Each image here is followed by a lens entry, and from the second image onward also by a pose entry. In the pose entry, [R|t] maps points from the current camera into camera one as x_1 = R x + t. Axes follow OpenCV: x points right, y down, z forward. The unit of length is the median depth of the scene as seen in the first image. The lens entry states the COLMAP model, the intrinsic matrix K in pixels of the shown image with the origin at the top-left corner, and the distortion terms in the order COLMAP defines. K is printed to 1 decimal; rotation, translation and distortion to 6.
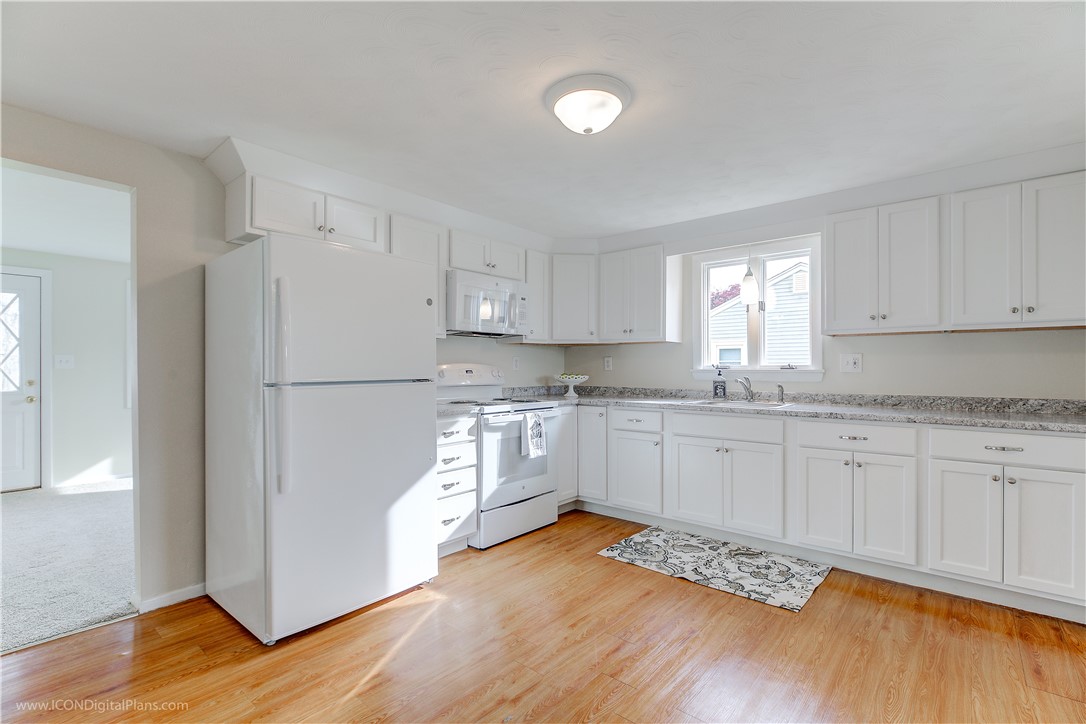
lens RADIAL K [[490.9, 0, 543.0], [0, 490.9, 362.0], [0, 0, 1]] dist [-0.000451, 0.000006]
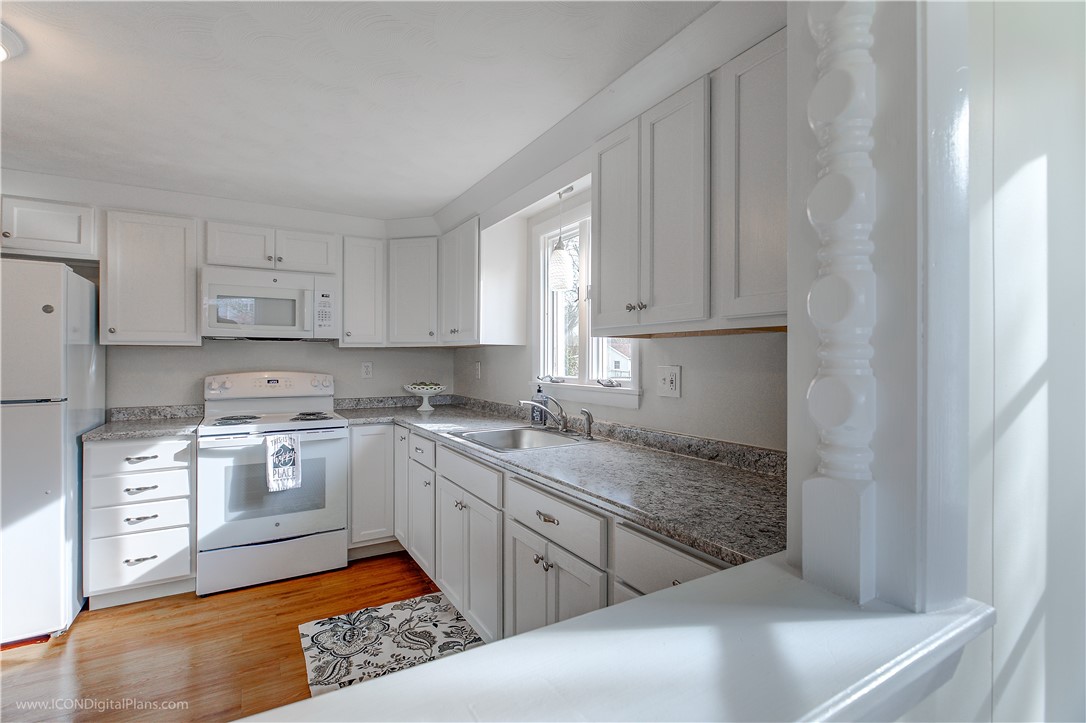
lens RADIAL K [[498.9, 0, 535.3], [0, 498.9, 352.6], [0, 0, 1]] dist [-0.003162, -0.000371]
pose [[0.945420, -0.003581, -0.325835, 0.682013], [0.003787, 0.999993, 0.000000, -0.034761], [0.325833, -0.001234, 0.945427, 0.365119]]
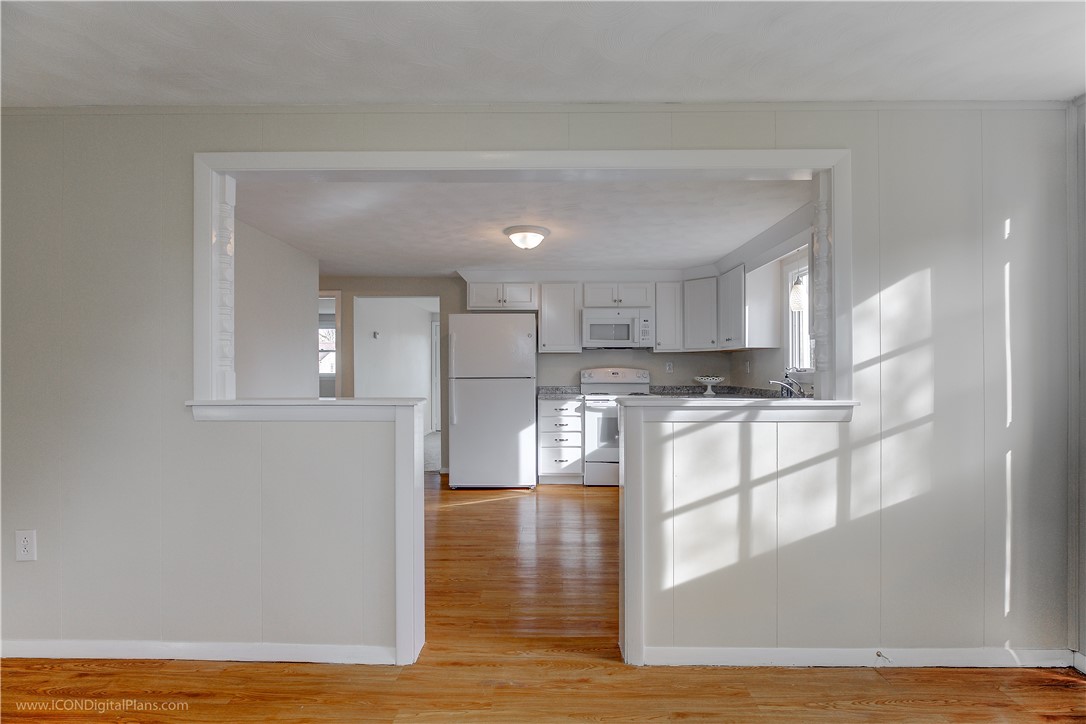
lens RADIAL K [[482.7, 0, 551.7], [0, 482.7, 367.2], [0, 0, 1]] dist [-0.000129, -0.000064]
pose [[0.652253, -0.006953, -0.757969, 0.957322], [0.011403, 0.999935, 0.000640, -0.002617], [0.757916, -0.009060, 0.652290, -0.096634]]
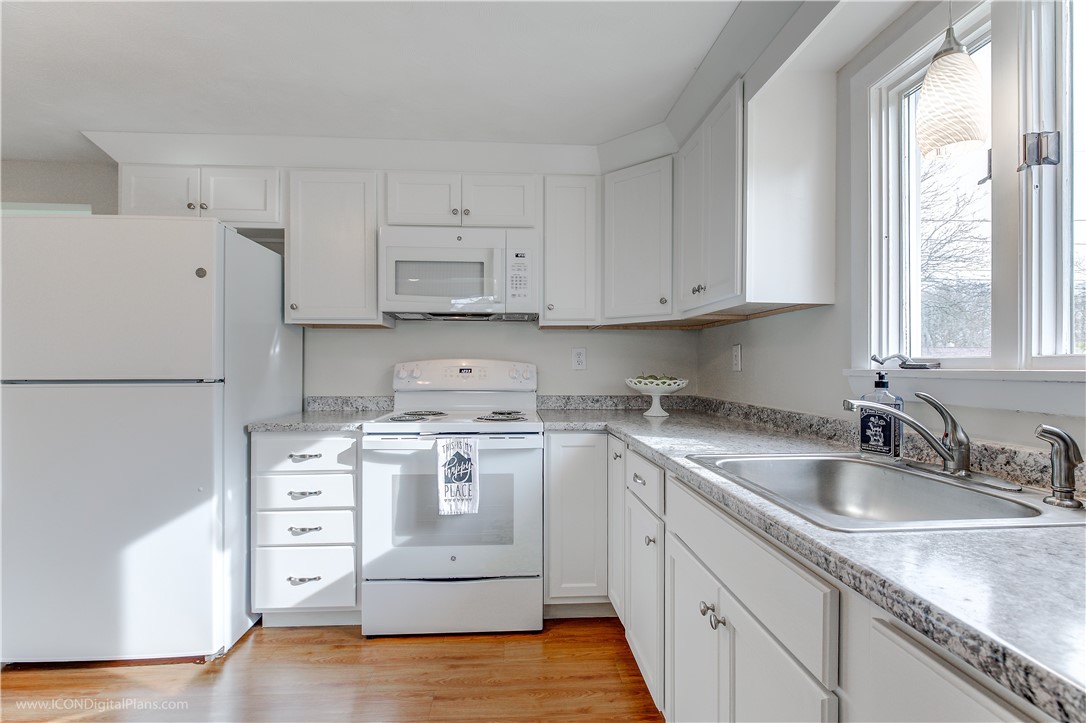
lens RADIAL K [[499.6, 0, 543.0], [0, 499.6, 361.5], [0, 0, 1]] dist [-0.008396, -0.000341]
pose [[0.701544, -0.004141, -0.712614, 0.513789], [0.005188, 0.999986, -0.000703, 0.009337], [0.712607, -0.003204, 0.701556, 0.675124]]
